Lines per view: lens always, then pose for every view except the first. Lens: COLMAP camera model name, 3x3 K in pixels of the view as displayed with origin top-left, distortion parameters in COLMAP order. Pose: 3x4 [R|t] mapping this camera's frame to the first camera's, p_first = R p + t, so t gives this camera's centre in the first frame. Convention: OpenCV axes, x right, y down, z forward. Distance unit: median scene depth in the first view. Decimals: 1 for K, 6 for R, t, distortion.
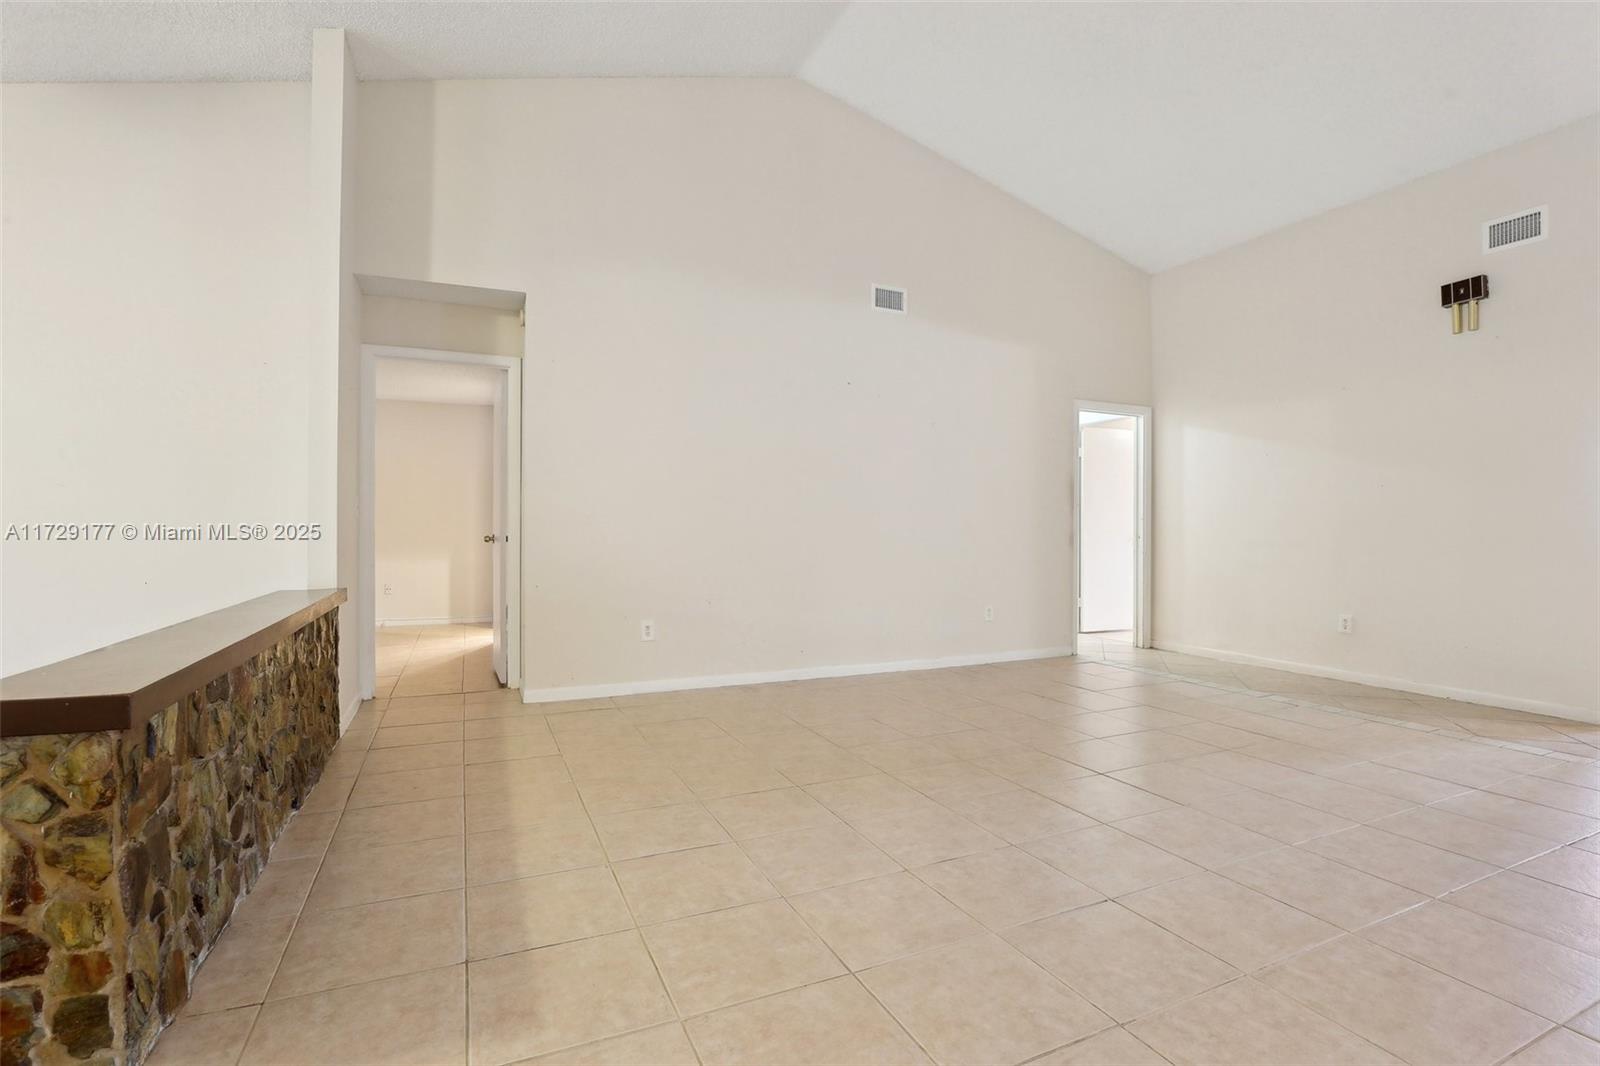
lens RADIAL K [[754.0, 0, 799.2], [0, 754.0, 530.3], [0, 0, 1]] dist [-0.025101, 0.005467]
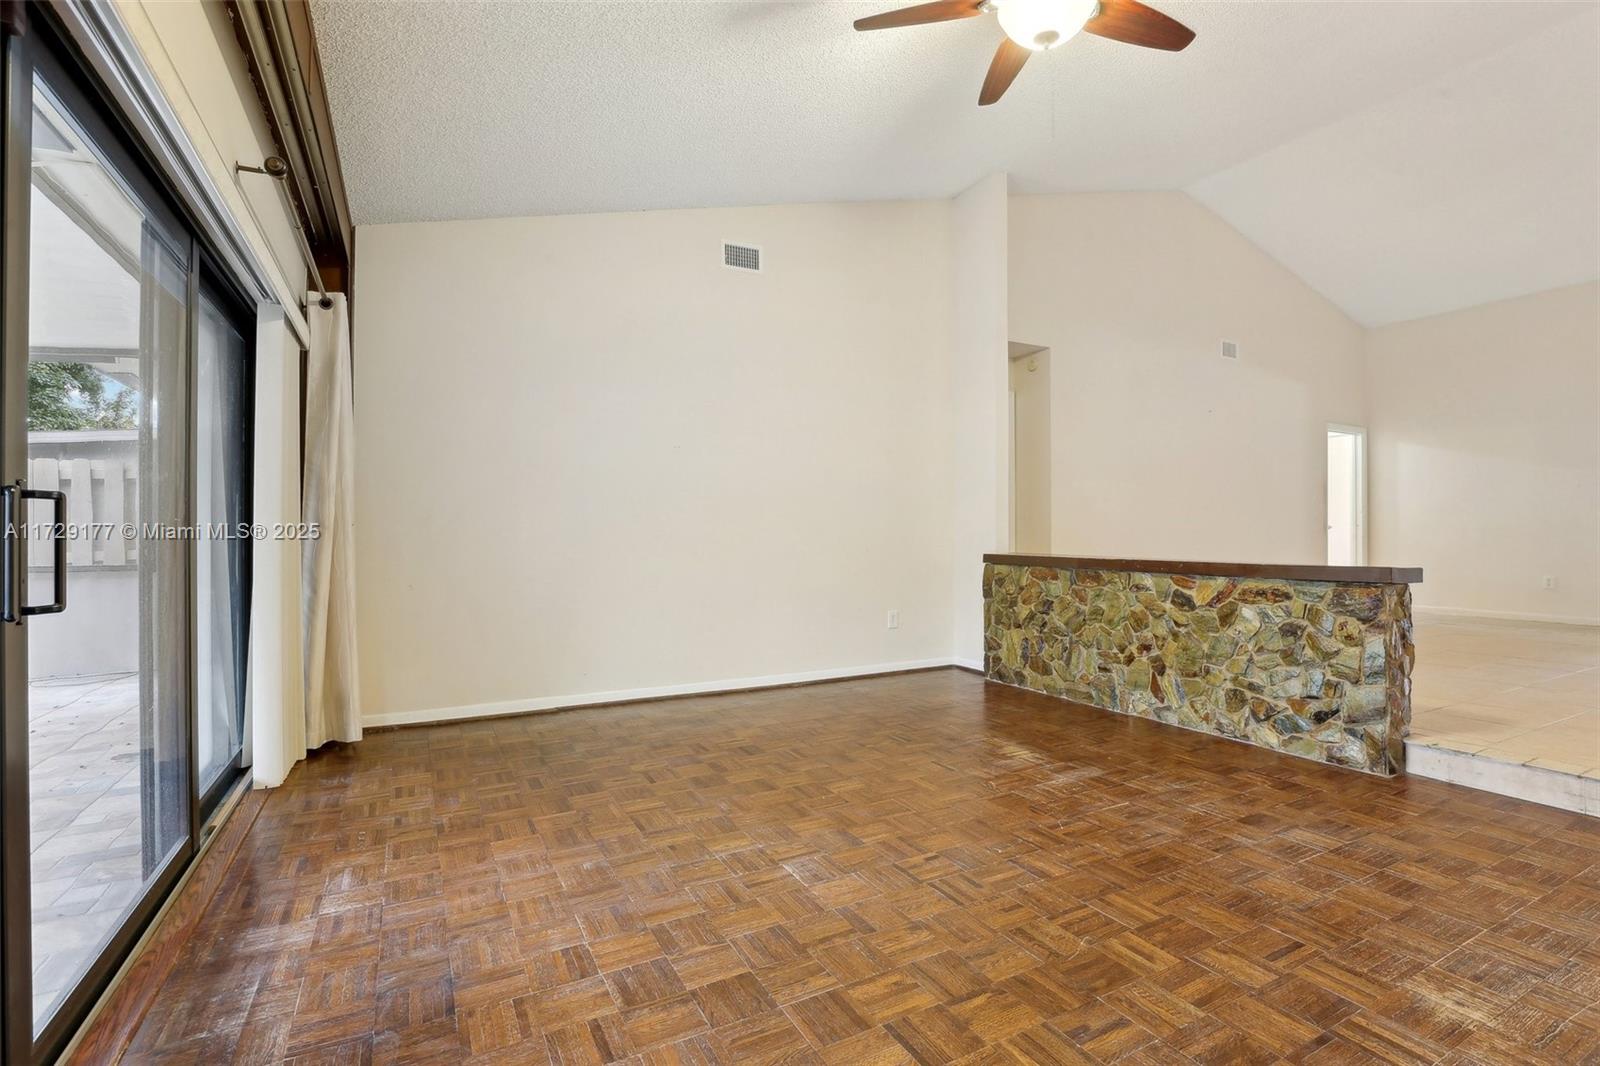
lens RADIAL K [[754.0, 0, 822.1], [0, 754.0, 526.9], [0, 0, 1]] dist [-0.025101, 0.005467]
pose [[0.997085, -0.004949, 0.076142, -0.785877], [0.005885, 0.999910, -0.012073, 0.029022], [-0.076075, 0.012486, 0.997024, -0.324164]]
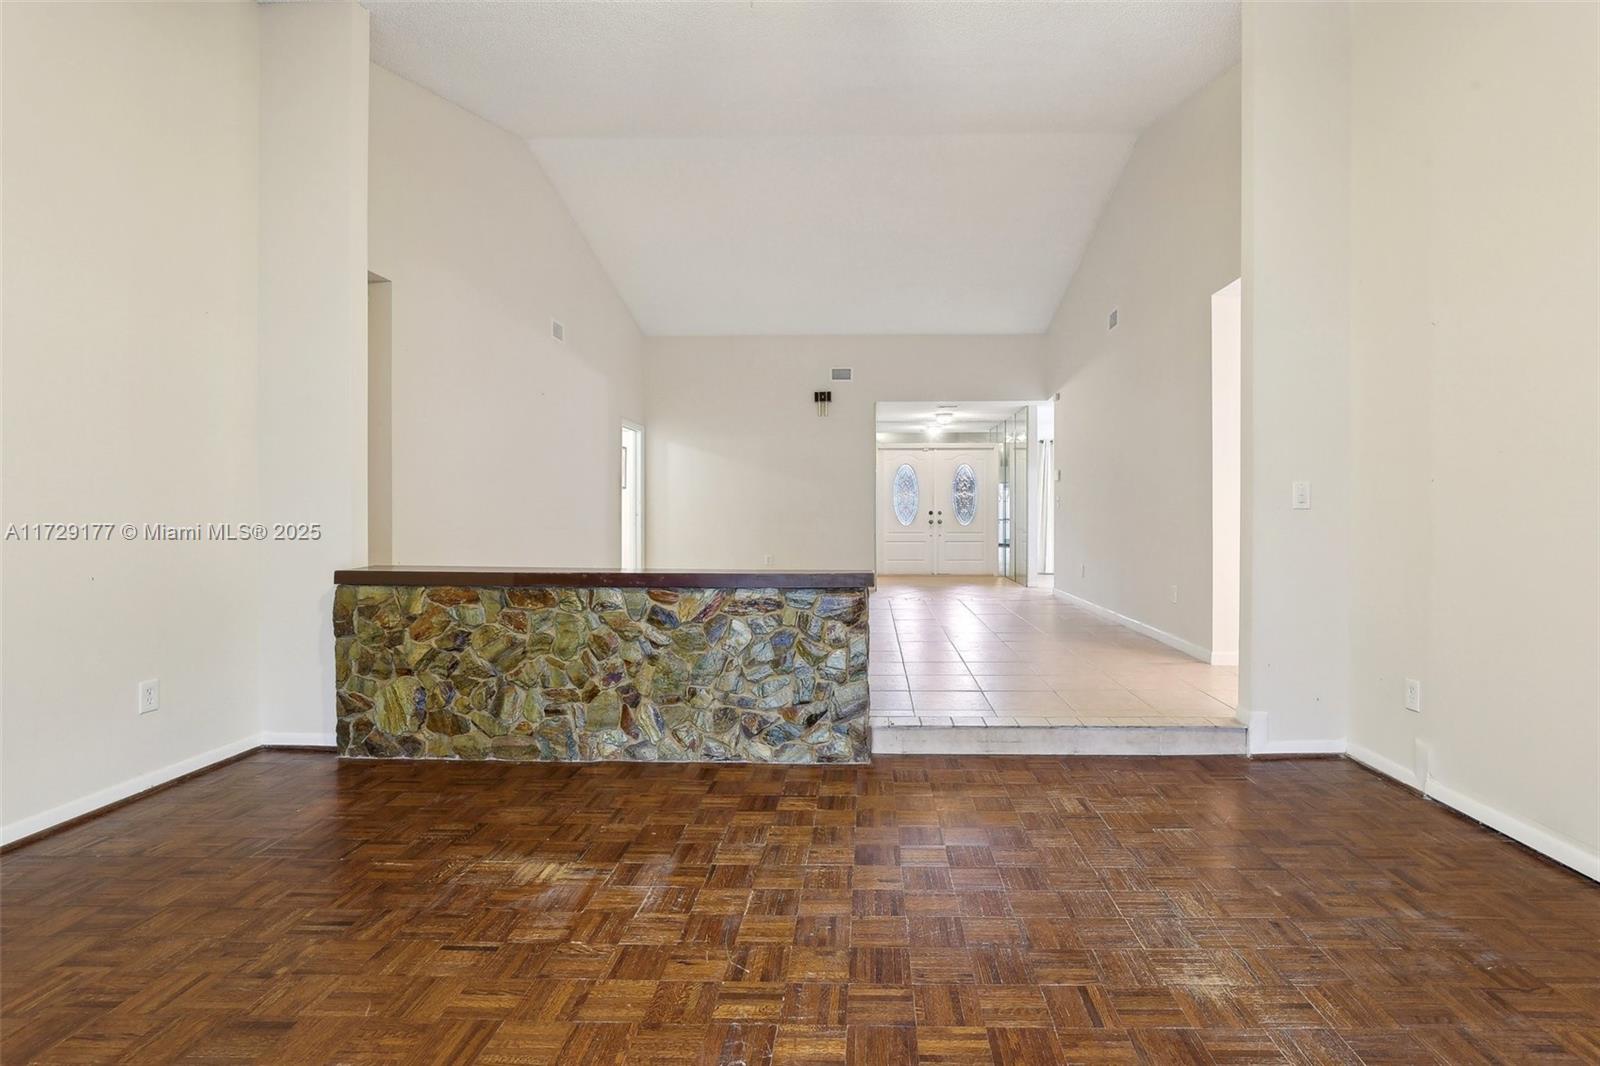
lens RADIAL K [[754.0, 0, 874.6], [0, 754.0, 513.6], [0, 0, 1]] dist [-0.025101, 0.005467]
pose [[0.431705, -0.003666, 0.902008, -0.887981], [0.003032, 0.999992, 0.002613, 0.002098], [-0.902010, 0.001607, 0.431712, -0.048440]]
